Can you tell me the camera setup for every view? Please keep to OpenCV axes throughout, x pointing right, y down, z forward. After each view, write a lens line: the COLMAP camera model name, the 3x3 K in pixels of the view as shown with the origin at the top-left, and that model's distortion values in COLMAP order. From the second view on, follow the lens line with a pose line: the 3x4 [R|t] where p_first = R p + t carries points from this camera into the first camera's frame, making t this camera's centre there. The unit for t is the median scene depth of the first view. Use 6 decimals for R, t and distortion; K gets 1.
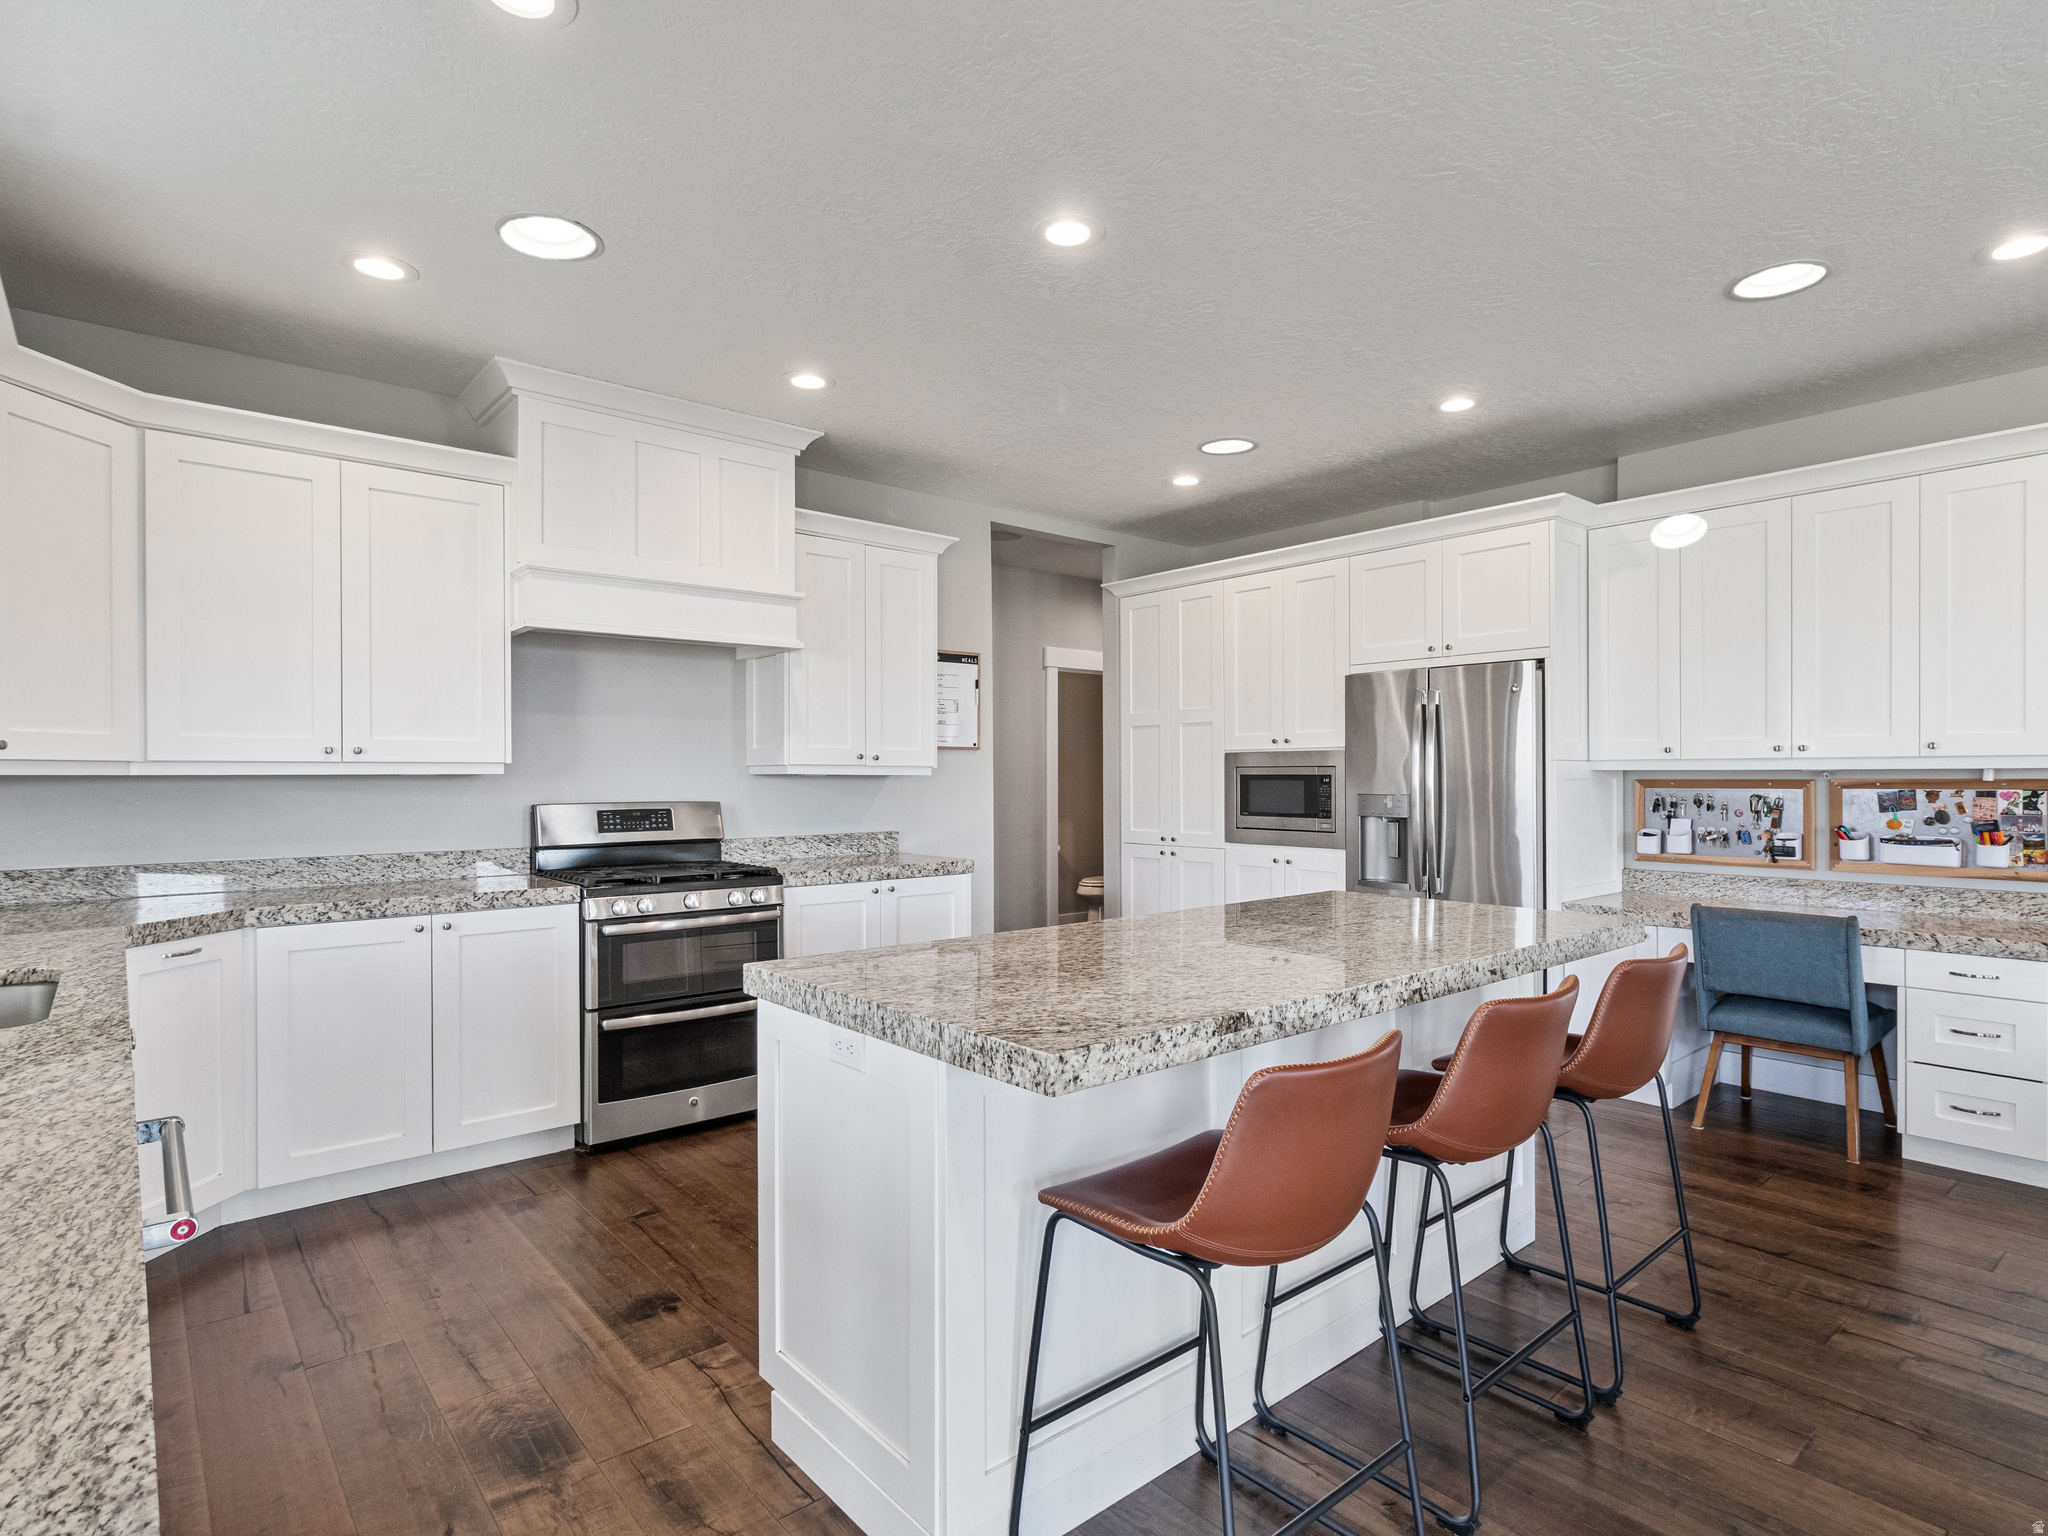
lens RADIAL K [[1070.9, 0, 1038.8], [0, 1070.9, 781.2], [0, 0, 1]] dist [0.002432, 0.000754]
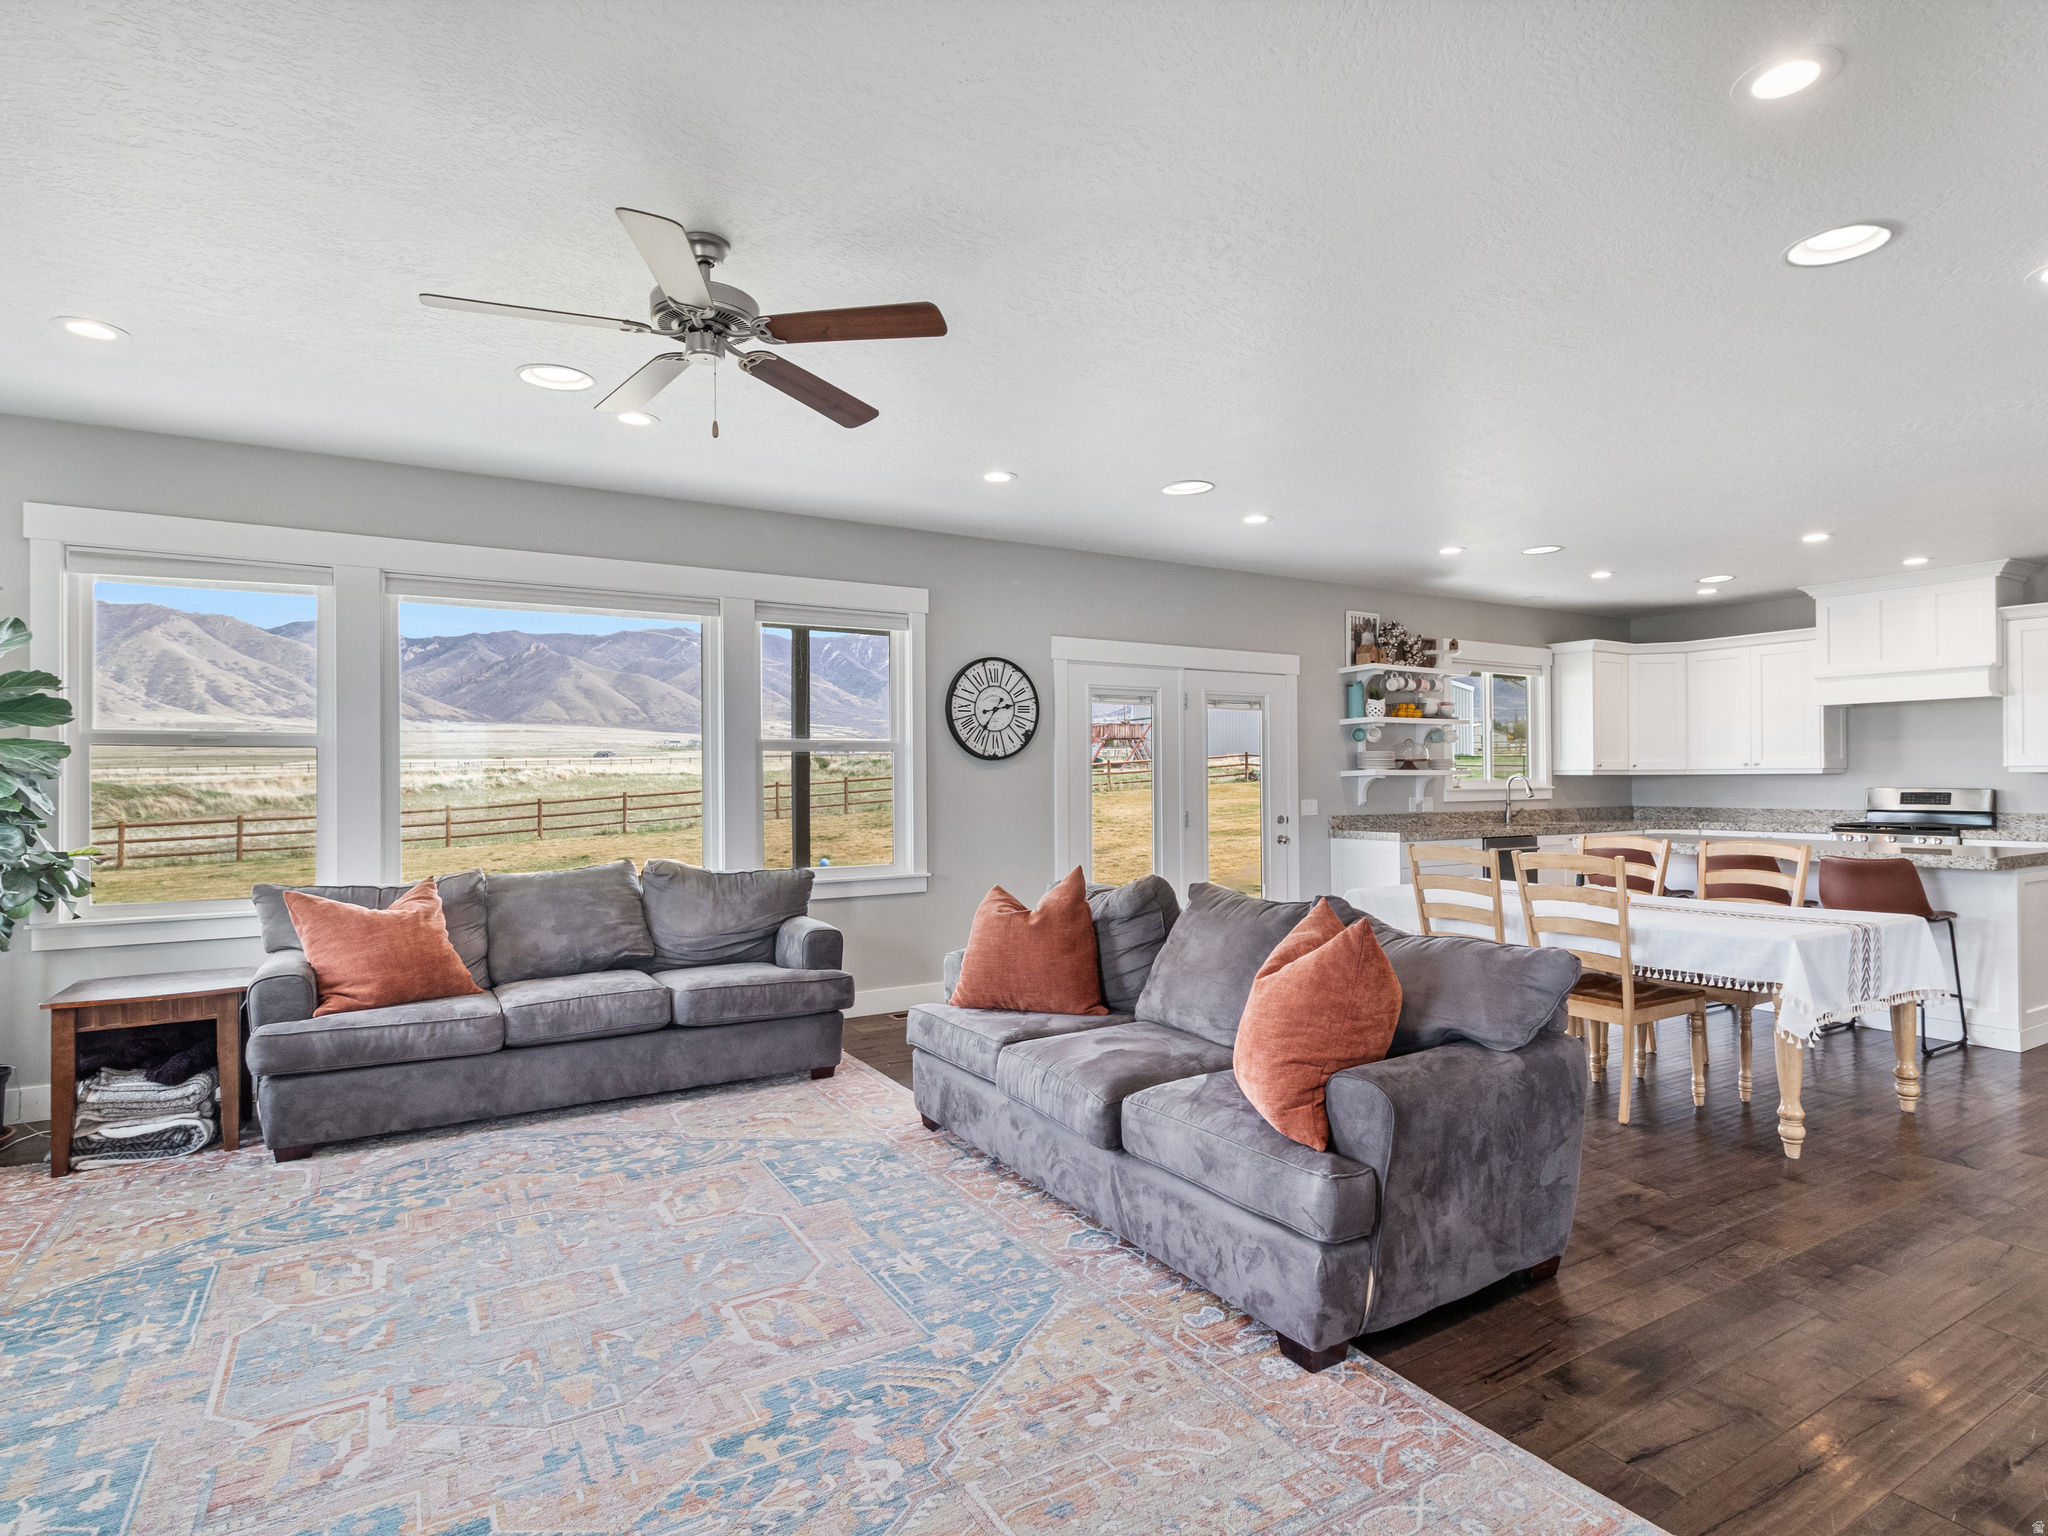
lens RADIAL K [[1070.9, 0, 1038.8], [0, 1070.9, 781.2], [0, 0, 1]] dist [0.002432, 0.000754]
pose [[-0.169751, 0.006333, -0.985467, 1.679300], [0.002531, 0.999979, 0.005991, -0.007156], [0.985484, -0.001477, -0.169764, -0.161524]]
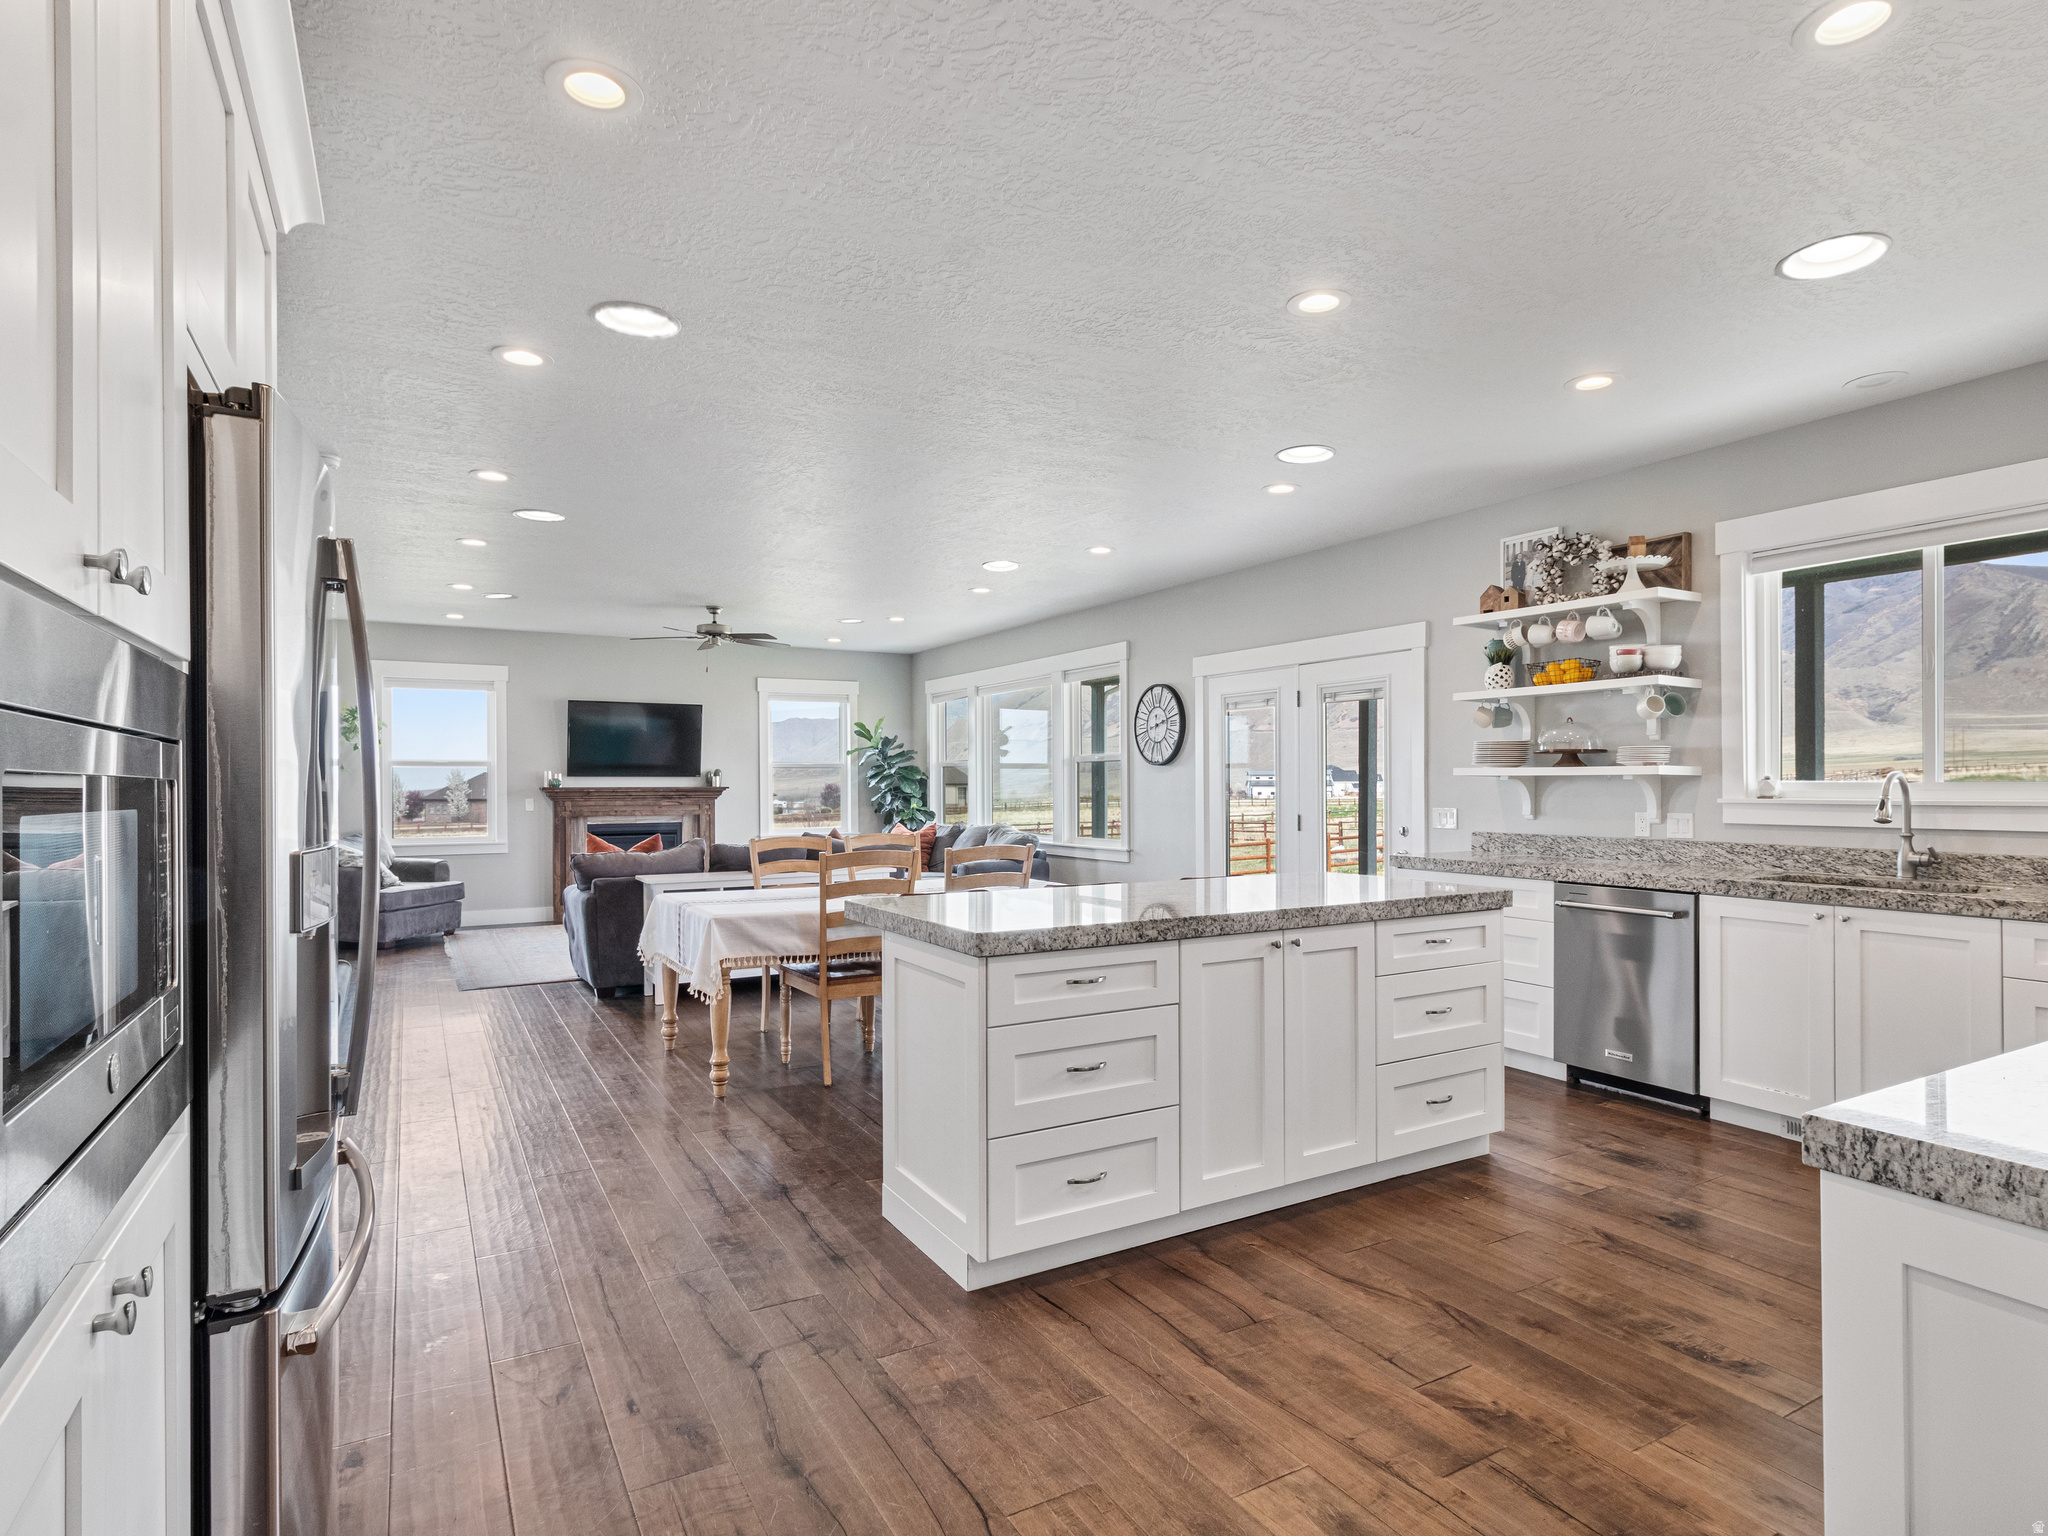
lens RADIAL K [[1090.9, 0, 1044.8], [0, 1090.9, 771.9], [0, 0, 1]] dist [0.002637, 0.000122]
pose [[-0.982326, 0.010674, 0.186872, 0.059959], [0.009928, 0.999939, -0.004929, -0.008314], [-0.186913, -0.002987, -0.982372, 1.442928]]
